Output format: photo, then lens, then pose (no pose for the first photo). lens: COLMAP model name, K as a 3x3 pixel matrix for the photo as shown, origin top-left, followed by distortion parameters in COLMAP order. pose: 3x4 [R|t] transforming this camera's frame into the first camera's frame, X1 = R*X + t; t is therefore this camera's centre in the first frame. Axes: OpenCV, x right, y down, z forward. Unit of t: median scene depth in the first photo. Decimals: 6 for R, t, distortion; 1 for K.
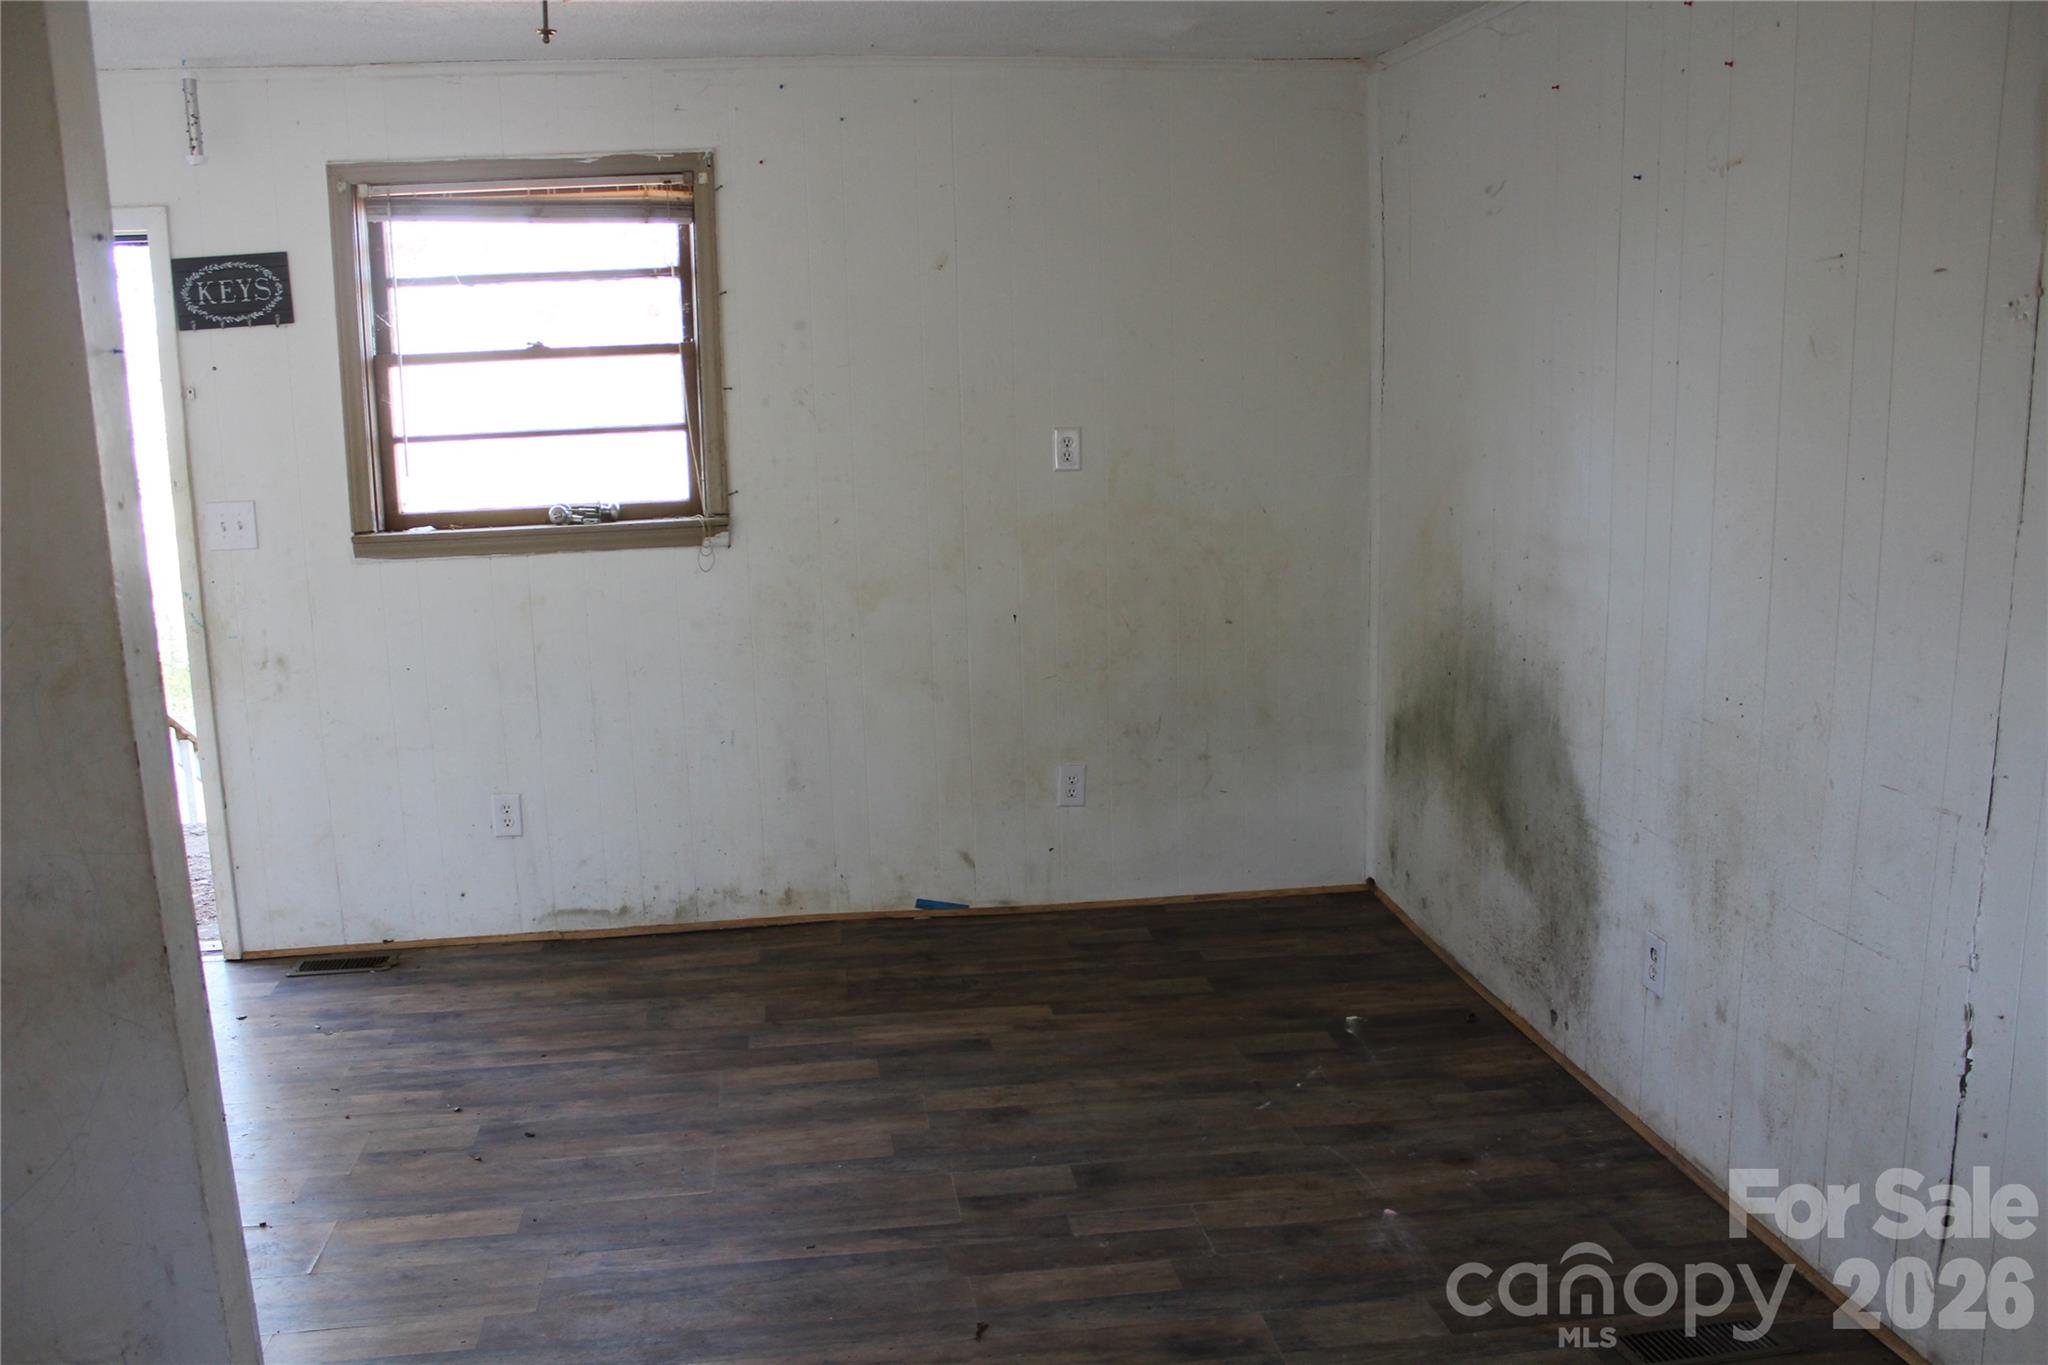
lens RADIAL K [[1691.2, 0, 1014.8], [0, 1691.2, 693.7], [0, 0, 1]] dist [-0.176189, 0.157042]
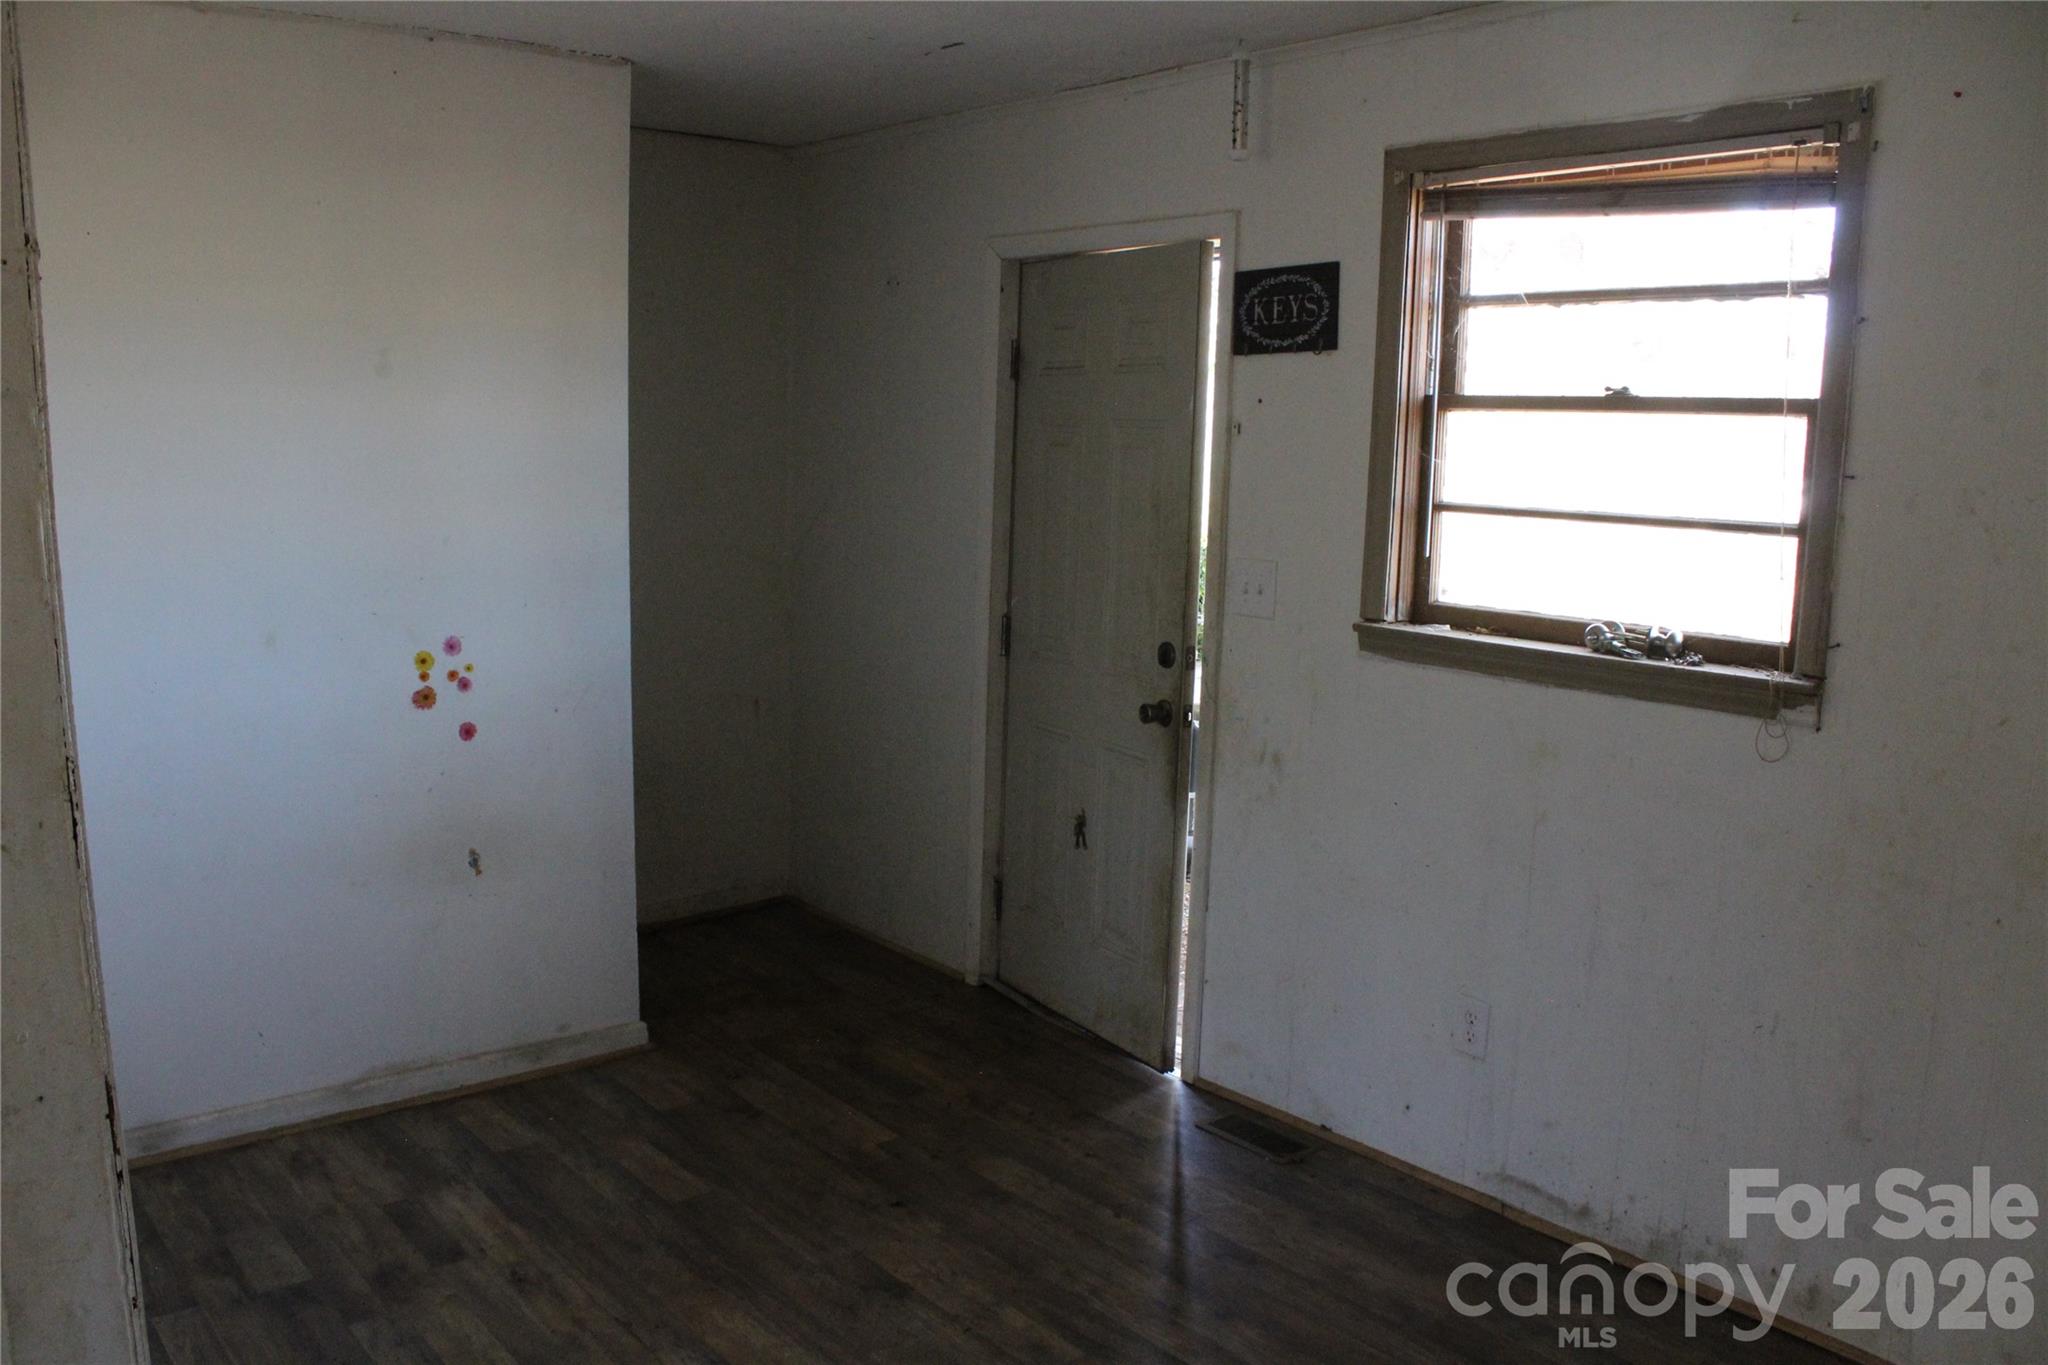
lens RADIAL K [[1691.2, 0, 1014.8], [0, 1691.2, 693.7], [0, 0, 1]] dist [-0.176189, 0.157042]
pose [[0.503842, 0.171329, -0.846634, 0.196955], [-0.187876, 0.978404, 0.086187, -0.100330], [0.843117, 0.115638, 0.525150, 0.446133]]
